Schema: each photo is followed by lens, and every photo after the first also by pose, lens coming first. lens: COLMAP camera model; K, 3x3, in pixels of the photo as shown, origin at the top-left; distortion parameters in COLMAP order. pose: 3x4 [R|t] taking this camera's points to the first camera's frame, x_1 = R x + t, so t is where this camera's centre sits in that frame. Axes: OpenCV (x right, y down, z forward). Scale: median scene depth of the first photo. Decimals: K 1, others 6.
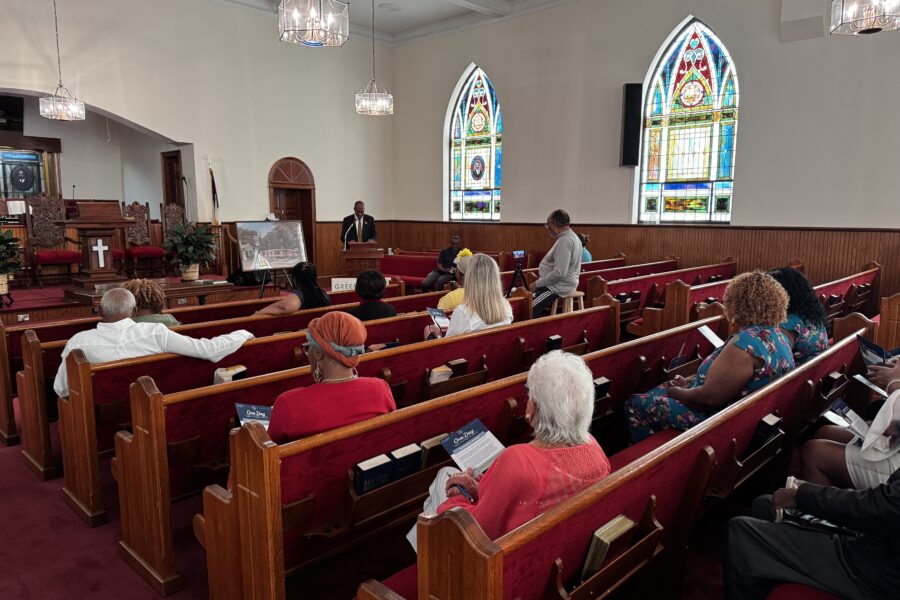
lens RADIAL K [[624.2, 0, 450.0], [0, 624.2, 300.0], [0, 0, 1]] dist [0.130815, -0.003454]
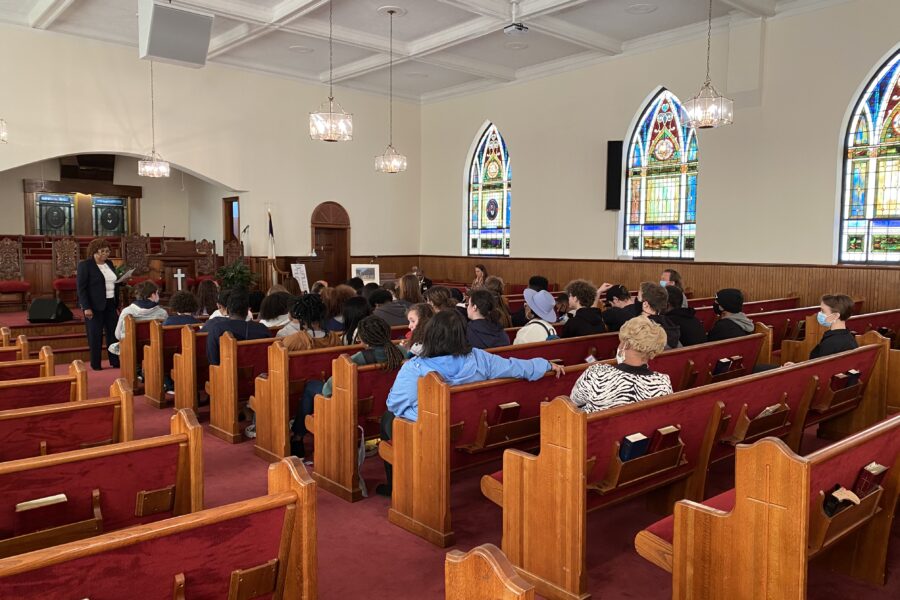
lens RADIAL K [[685.8, 0, 450.0], [0, 685.8, 300.0], [0, 0, 1]] dist [0.270252, 0.001712]
pose [[0.995586, 0.011827, -0.093105, 0.107124], [-0.017498, 0.998025, -0.060331, 0.035881], [0.092208, 0.061693, 0.993827, -0.289909]]
